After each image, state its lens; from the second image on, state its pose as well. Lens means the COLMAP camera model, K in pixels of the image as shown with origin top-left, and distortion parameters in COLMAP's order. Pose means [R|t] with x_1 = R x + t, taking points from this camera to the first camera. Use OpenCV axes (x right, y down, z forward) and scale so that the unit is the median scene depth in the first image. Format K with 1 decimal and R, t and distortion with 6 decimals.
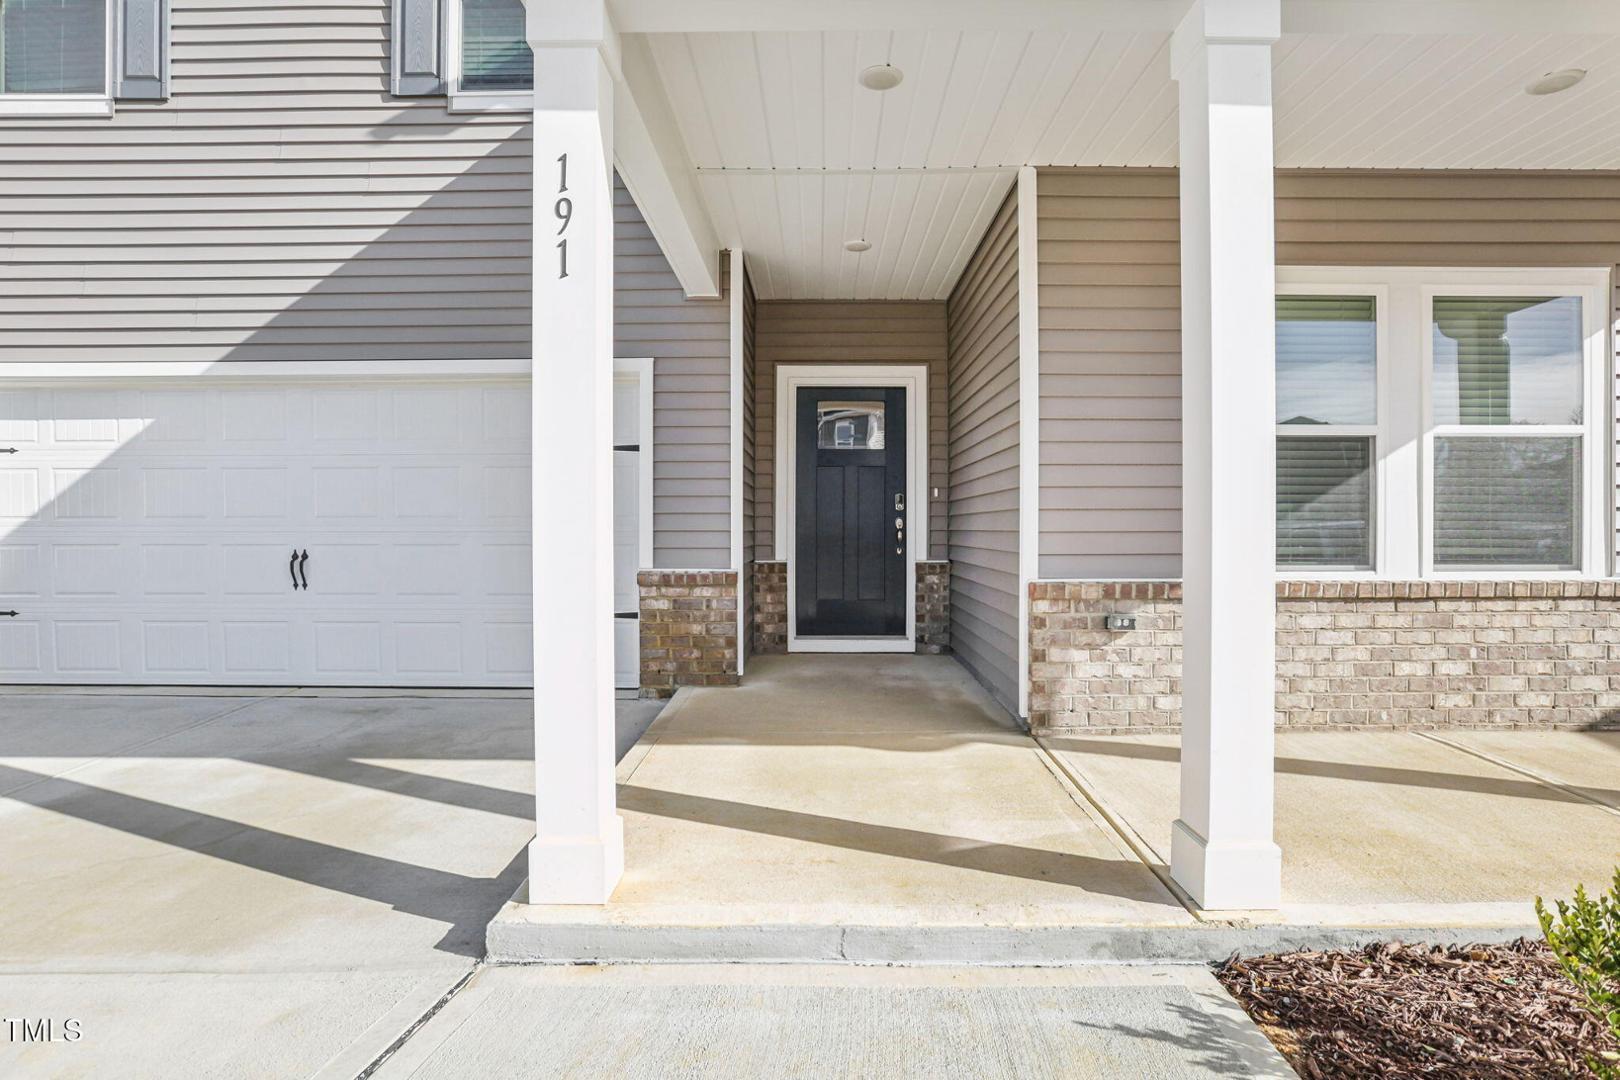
lens RADIAL K [[793.2, 0, 807.7], [0, 793.2, 530.3], [0, 0, 1]] dist [0.007848, 0.005676]
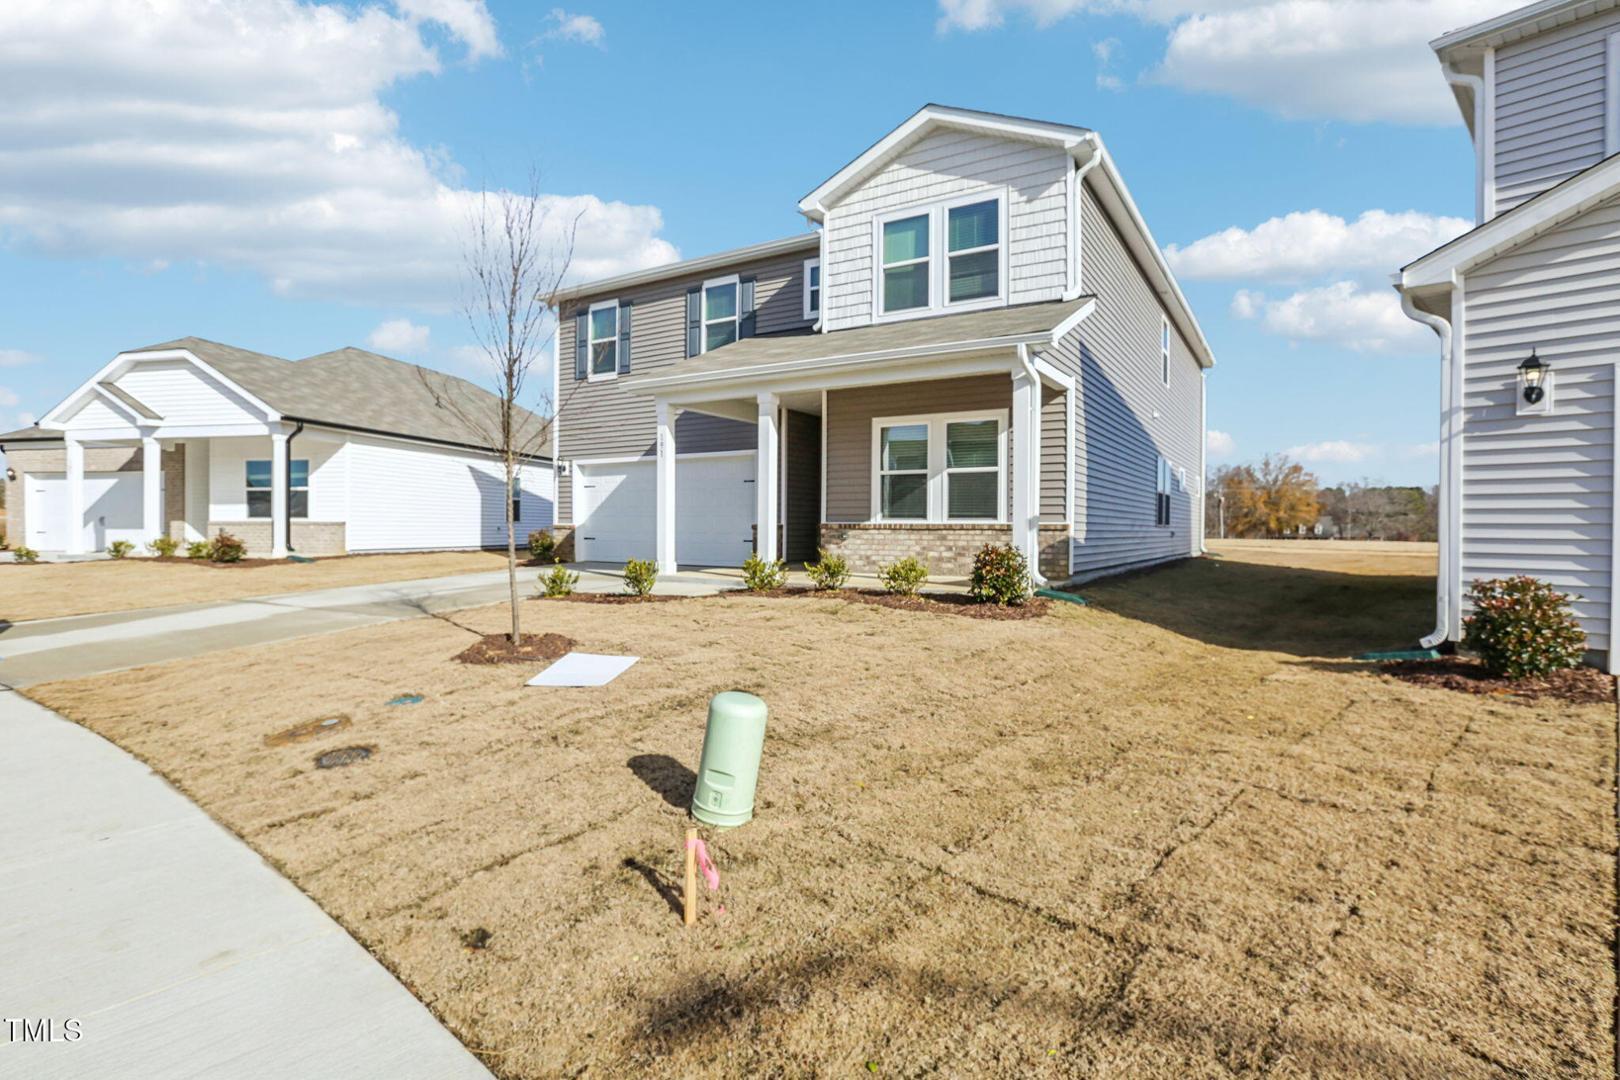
lens RADIAL K [[793.2, 0, 809.2], [0, 793.2, 533.2], [0, 0, 1]] dist [0.007848, 0.005676]
pose [[0.858267, 0.009711, -0.513111, 1.851560], [-0.006098, 0.999943, 0.008724, 0.076240], [0.513167, -0.004358, 0.858278, -1.722753]]
